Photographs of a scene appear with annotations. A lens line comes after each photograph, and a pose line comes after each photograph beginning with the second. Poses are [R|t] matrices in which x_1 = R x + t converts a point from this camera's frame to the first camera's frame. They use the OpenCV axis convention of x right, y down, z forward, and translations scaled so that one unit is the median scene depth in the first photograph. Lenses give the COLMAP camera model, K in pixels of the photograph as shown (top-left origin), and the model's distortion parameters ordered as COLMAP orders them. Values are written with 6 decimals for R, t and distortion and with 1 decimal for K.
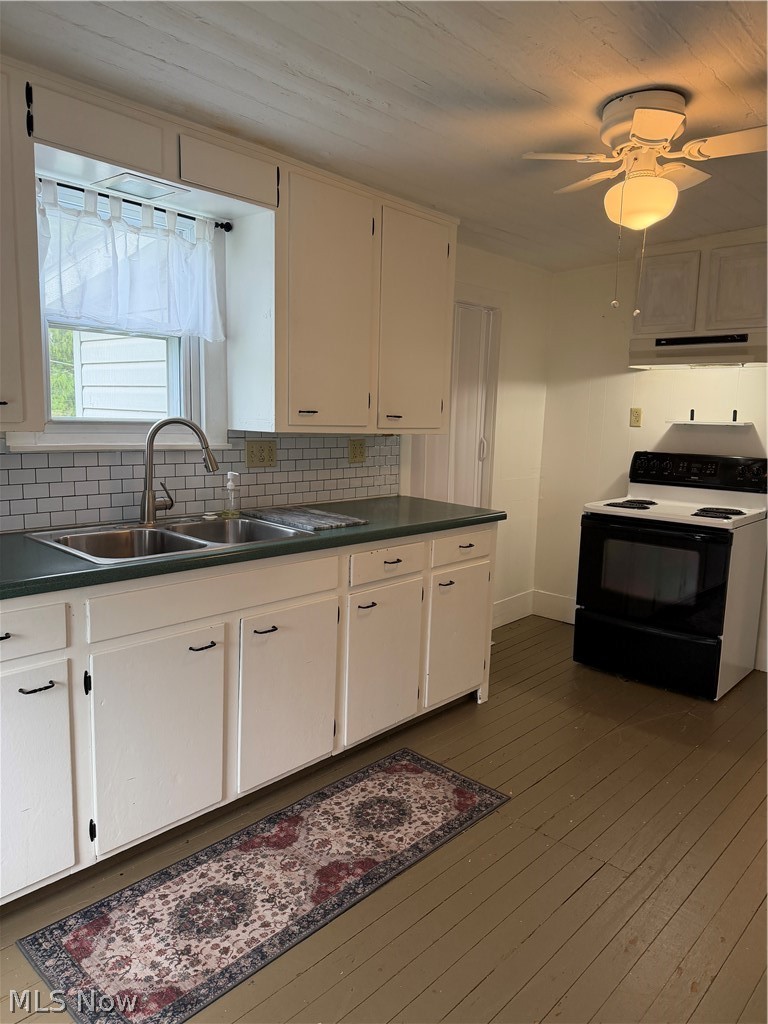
lens RADIAL K [[715.4, 0, 378.7], [0, 715.4, 507.9], [0, 0, 1]] dist [0.060146, -0.071617]
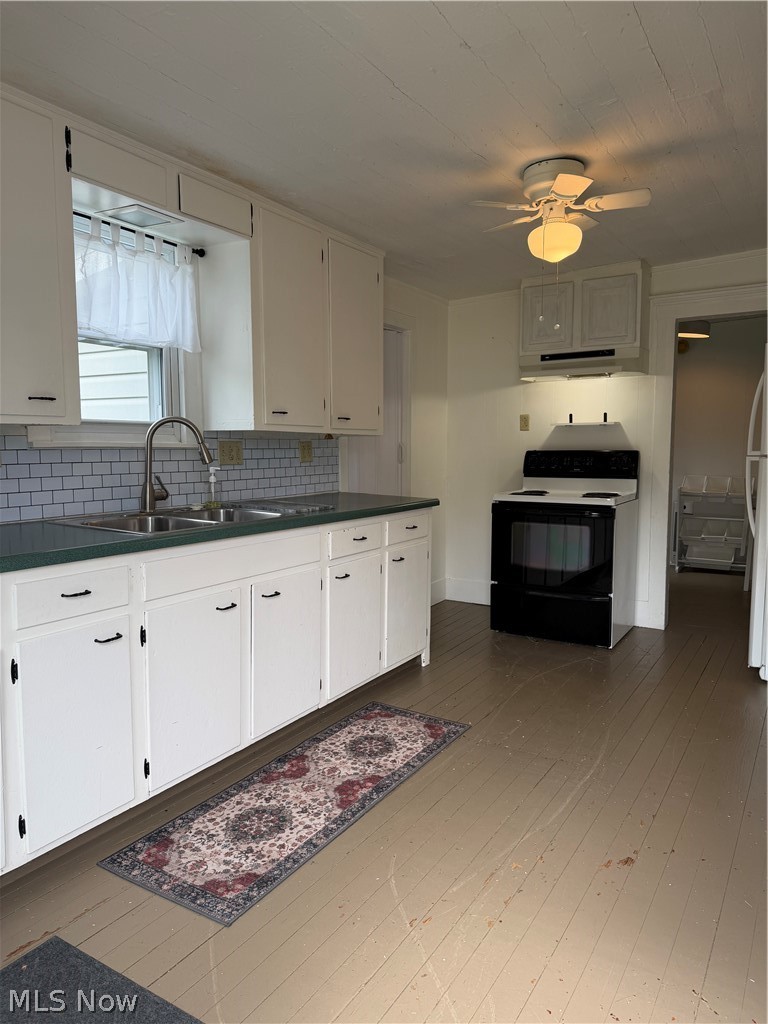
lens RADIAL K [[715.4, 0, 381.9], [0, 715.4, 506.7], [0, 0, 1]] dist [0.060146, -0.071617]
pose [[0.979759, -0.045034, 0.195048, -0.185031], [0.053053, 0.997939, -0.036085, 0.073170], [-0.193021, 0.045703, 0.980130, -0.167232]]
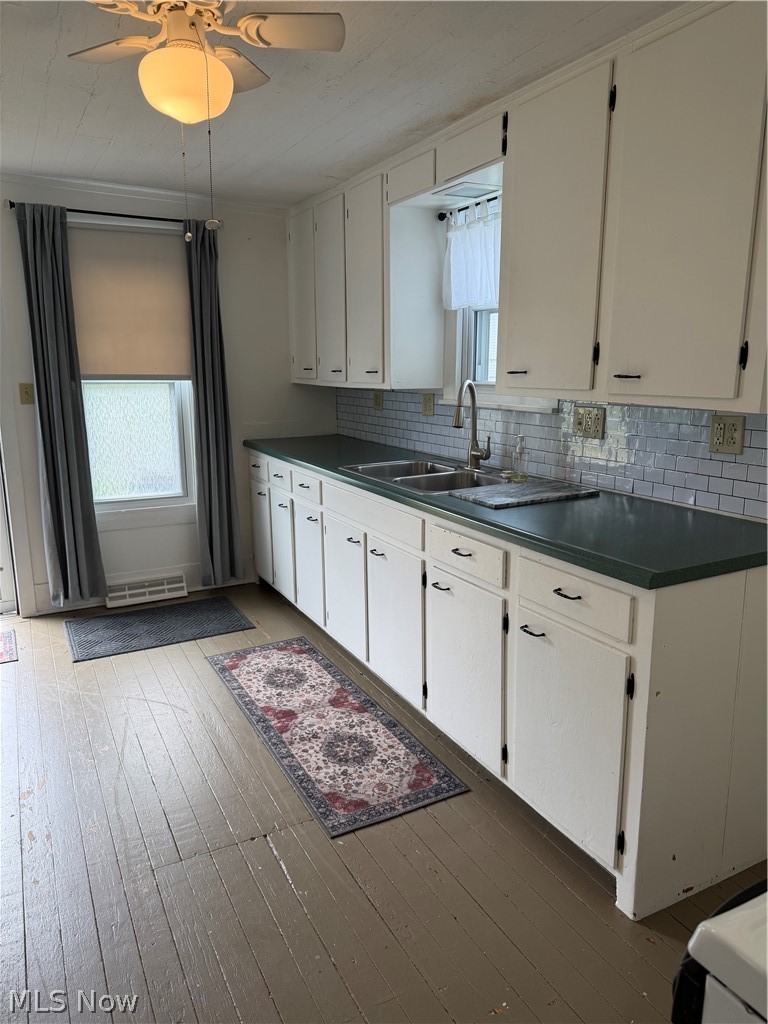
lens RADIAL K [[715.4, 0, 380.2], [0, 715.4, 507.8], [0, 0, 1]] dist [0.060146, -0.071617]
pose [[-0.345519, 0.156897, -0.925203, 0.890454], [-0.130416, 0.968328, 0.212915, -0.152795], [0.929305, 0.194227, -0.314114, 1.269605]]
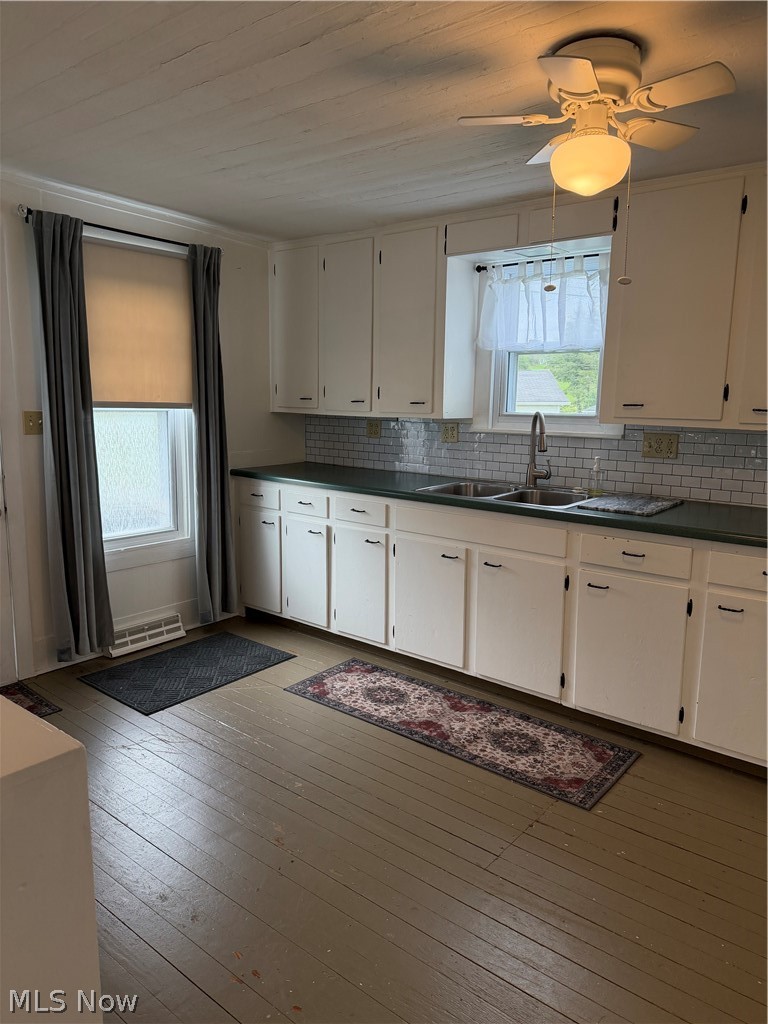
lens RADIAL K [[715.4, 0, 375.3], [0, 715.4, 507.4], [0, 0, 1]] dist [0.060146, -0.071617]
pose [[0.047817, 0.127027, -0.990746, 1.081988], [-0.145263, 0.982220, 0.118923, -0.061857], [0.988237, 0.138232, 0.065420, 0.621643]]
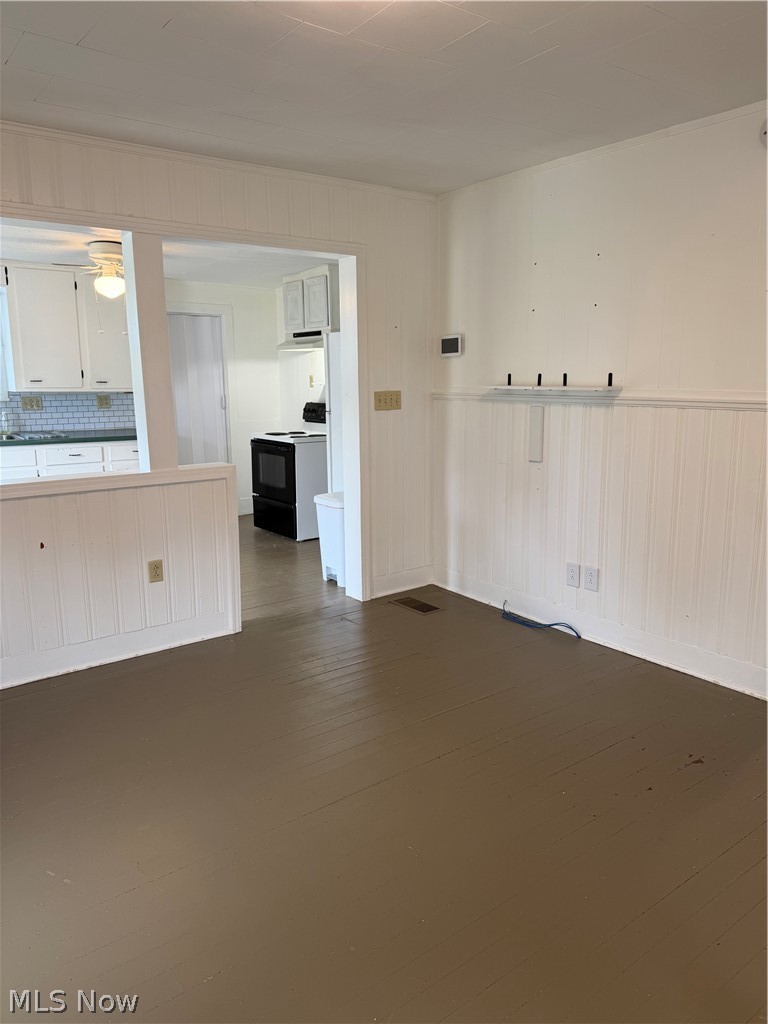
lens RADIAL K [[715.4, 0, 379.0], [0, 715.4, 504.9], [0, 0, 1]] dist [0.060146, -0.071617]
pose [[0.986895, 0.001969, -0.161353, 1.298559], [0.003537, 0.999421, 0.033828, 0.164919], [0.161326, -0.033956, 0.986317, -0.951904]]
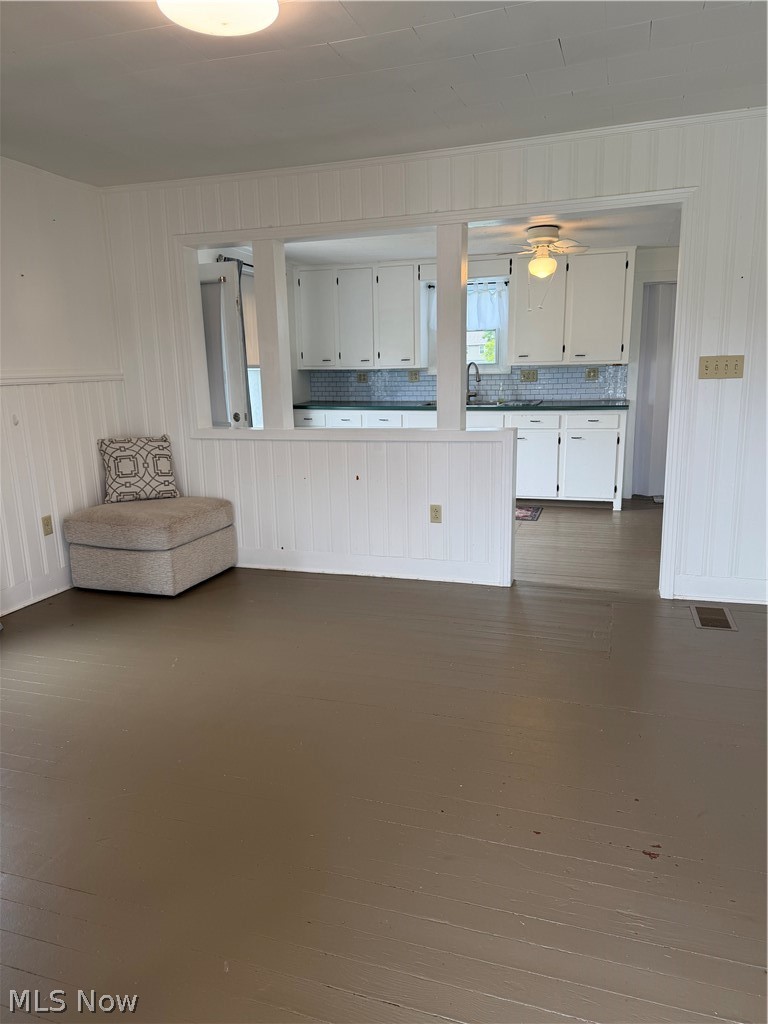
lens RADIAL K [[715.4, 0, 366.3], [0, 715.4, 513.7], [0, 0, 1]] dist [0.060146, -0.071617]
pose [[0.394846, 0.149857, -0.906443, 2.115387], [-0.091626, 0.988112, 0.123446, 0.147431], [0.914167, 0.034312, 0.403883, -0.453791]]
